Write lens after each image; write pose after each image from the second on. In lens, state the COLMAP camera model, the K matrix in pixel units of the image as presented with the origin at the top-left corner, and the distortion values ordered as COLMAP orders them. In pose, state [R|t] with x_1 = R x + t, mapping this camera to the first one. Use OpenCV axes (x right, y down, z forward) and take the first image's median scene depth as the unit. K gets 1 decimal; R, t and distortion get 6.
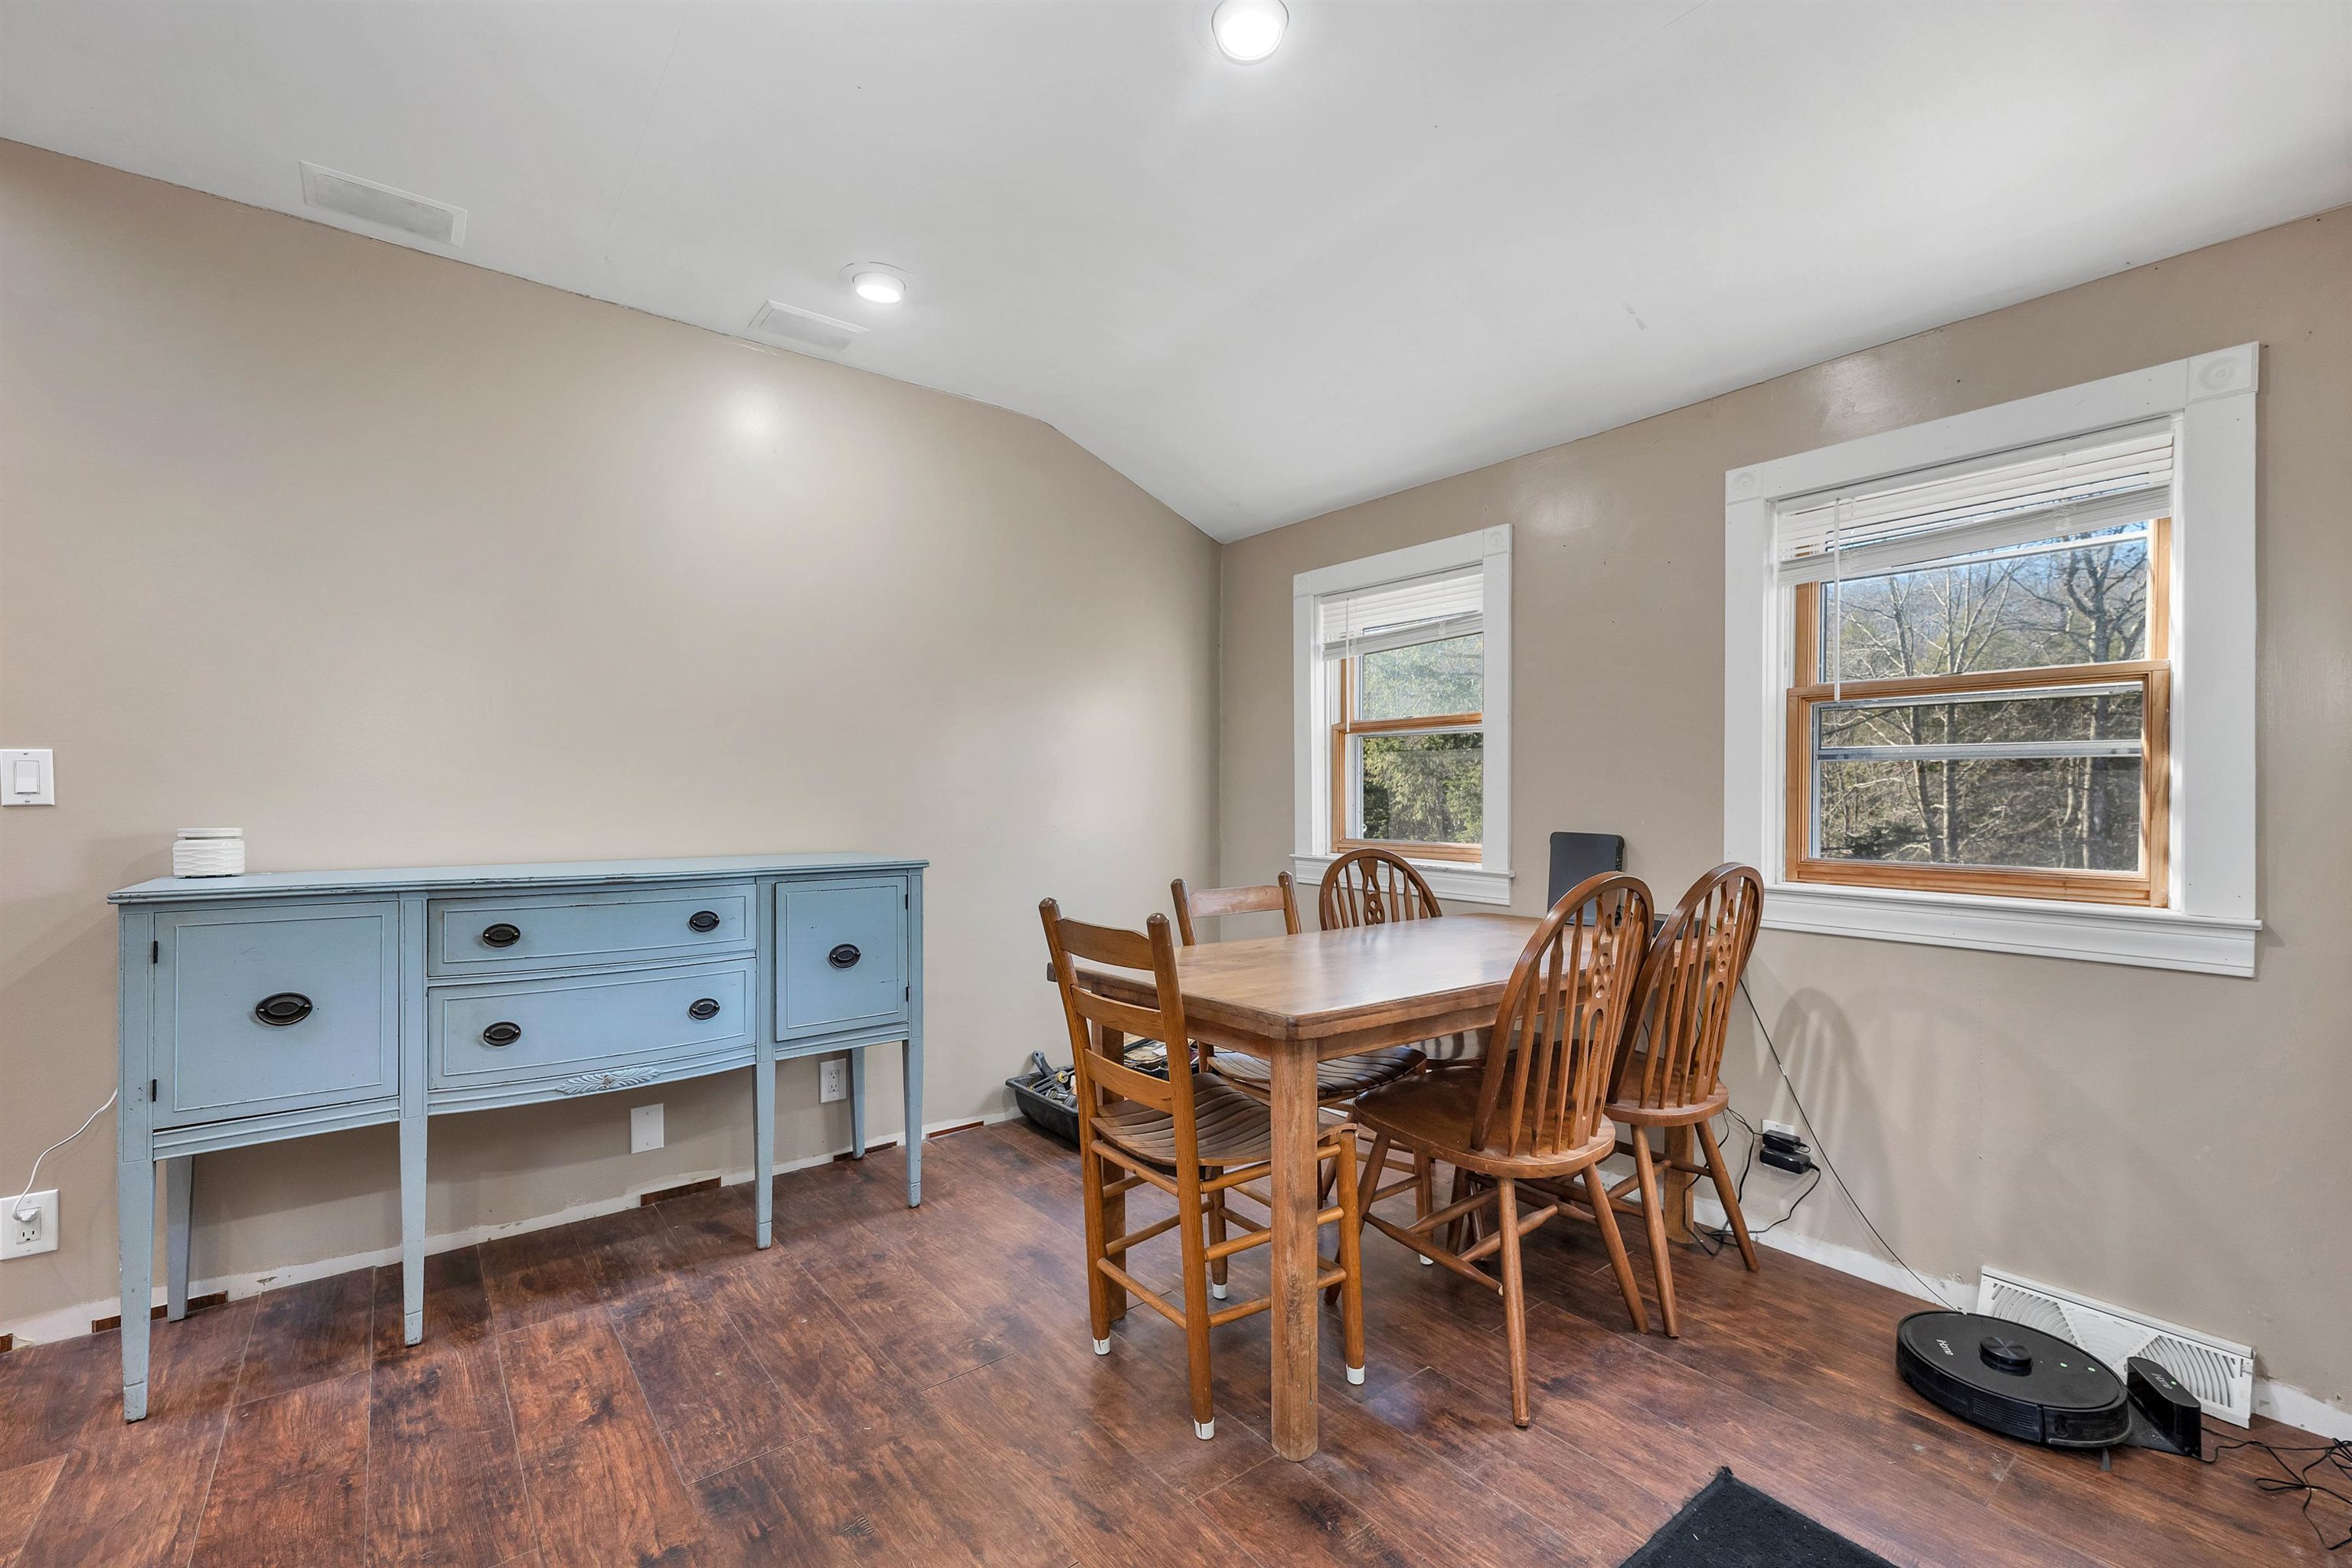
lens RADIAL K [[993.0, 0, 1183.5], [0, 993.0, 790.1], [0, 0, 1]] dist [0.004227, 0.000156]
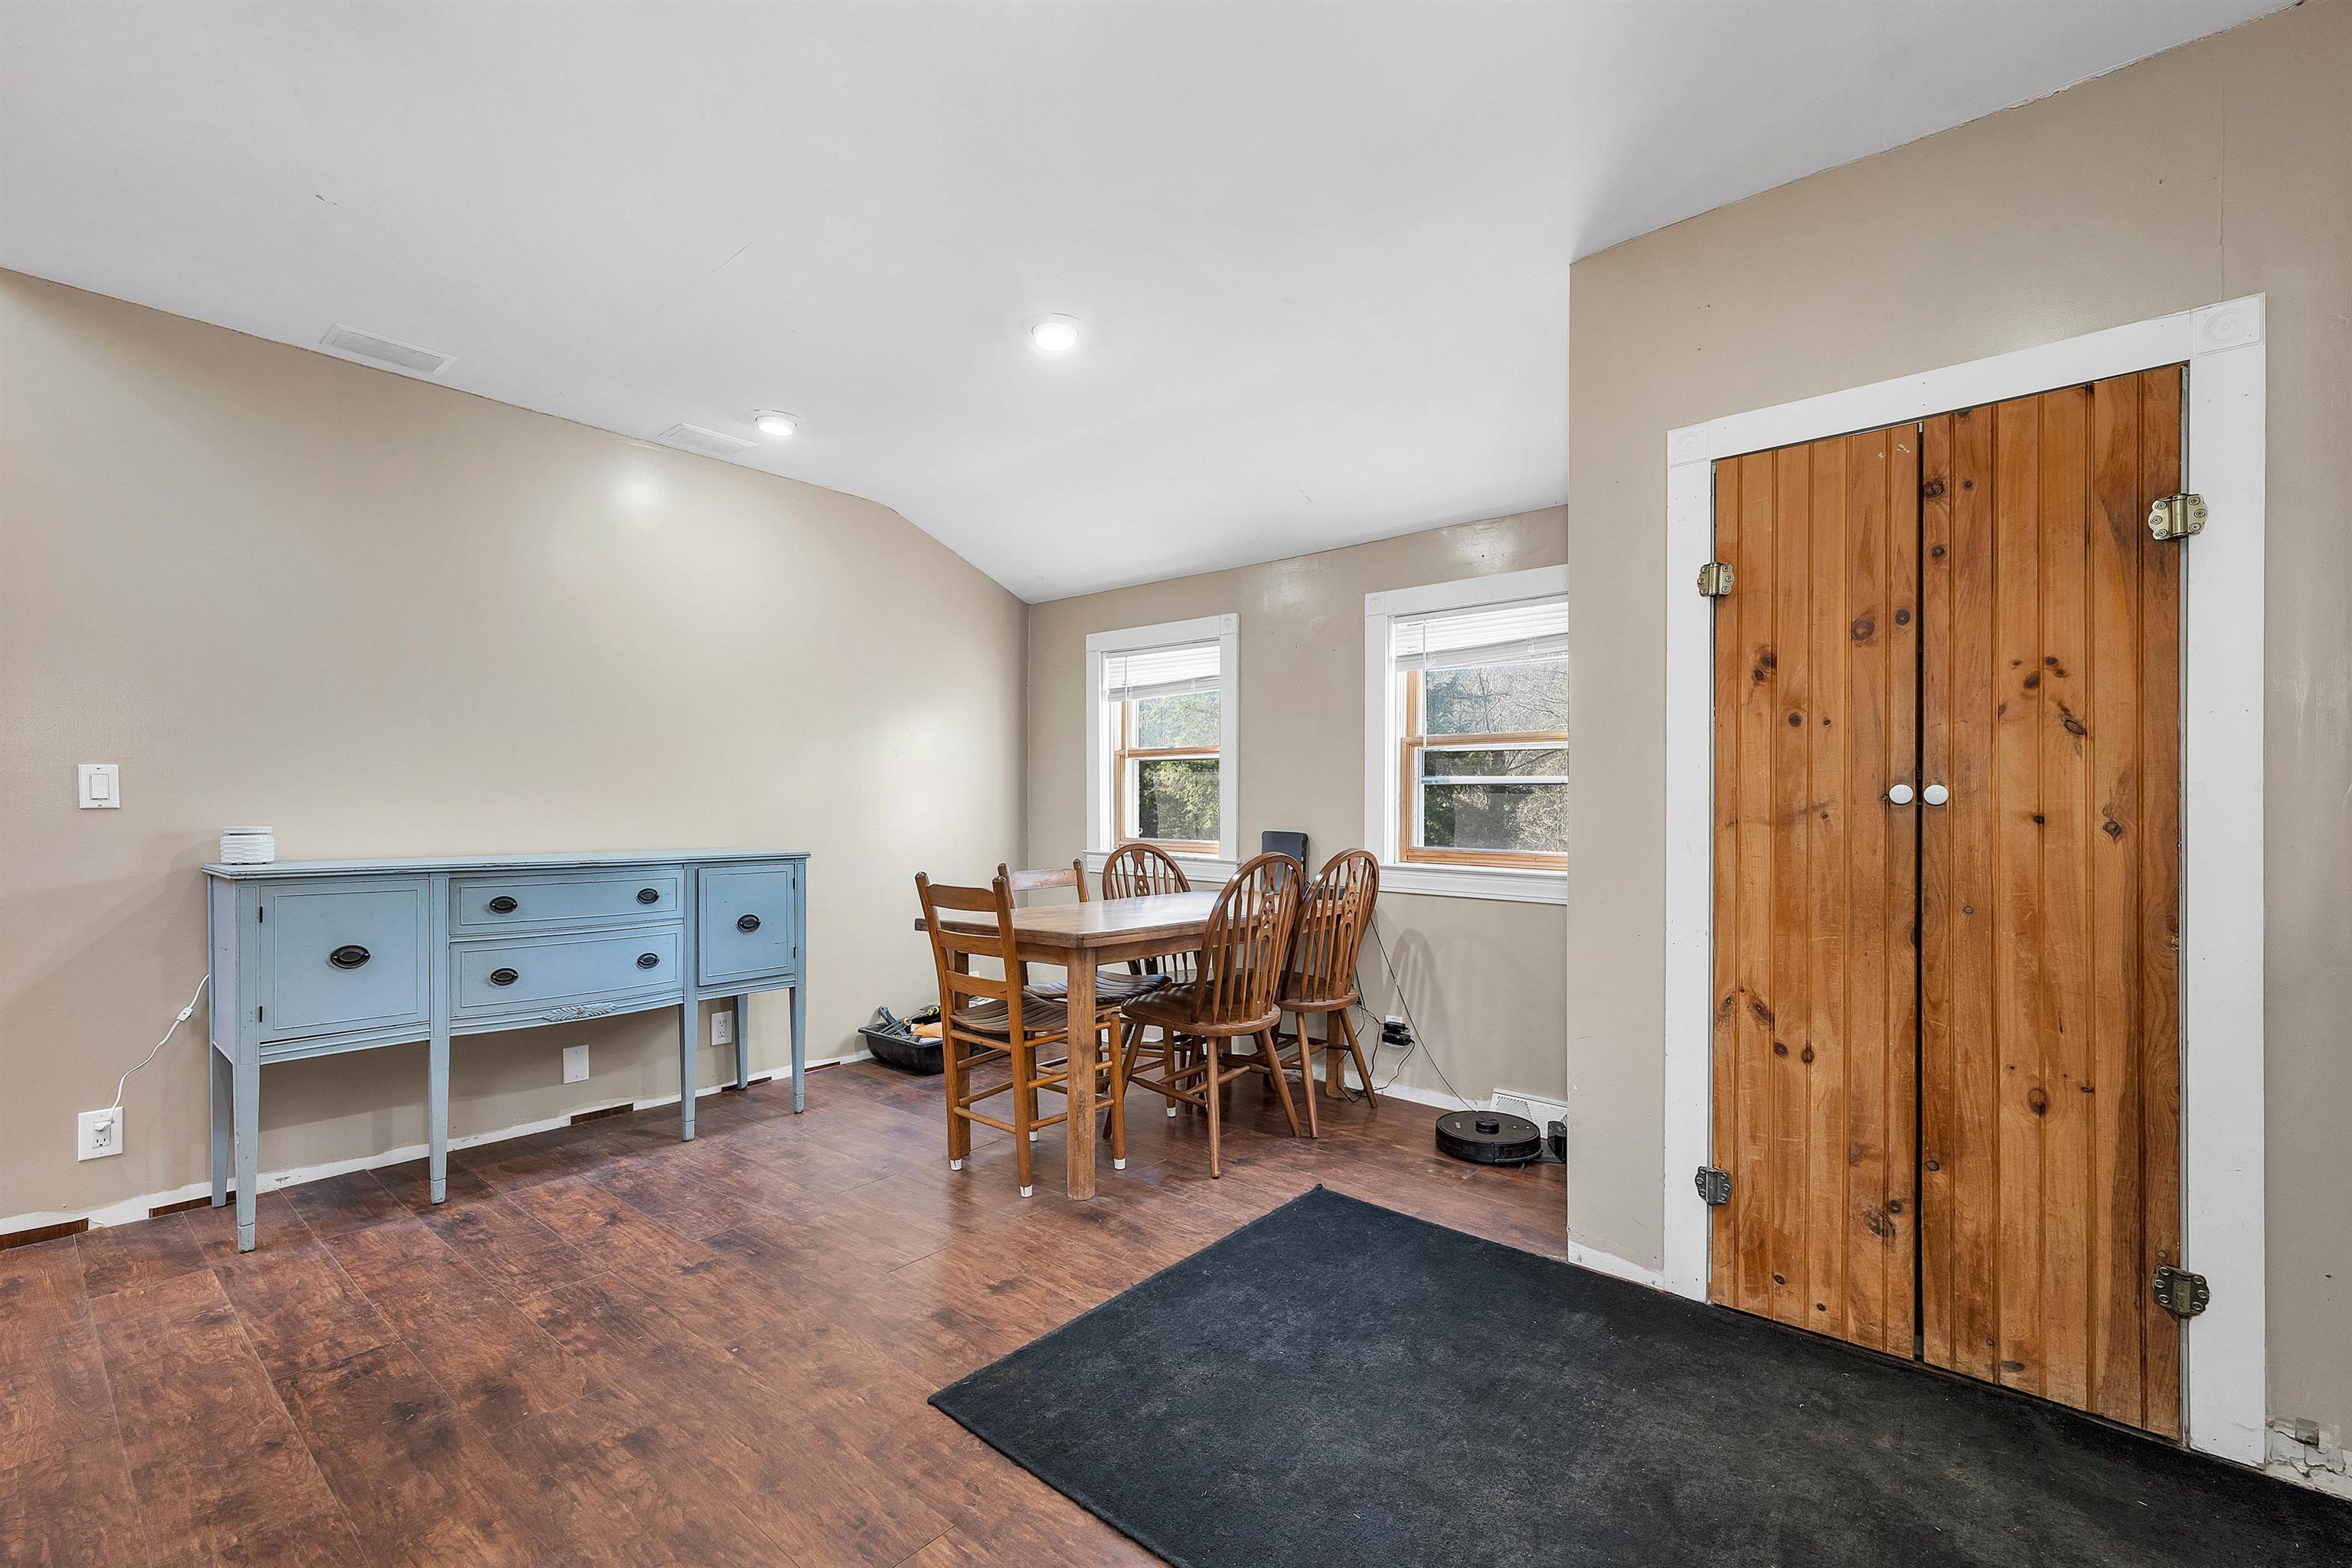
lens RADIAL K [[1006.7, 0, 1165.9], [0, 1006.7, 813.6], [0, 0, 1]] dist [0.010403, 0.000660]
pose [[0.982860, 0.002355, 0.184337, -0.045413], [-0.004741, 0.999911, 0.012502, -0.000821], [-0.184291, -0.013162, 0.982784, -0.499466]]
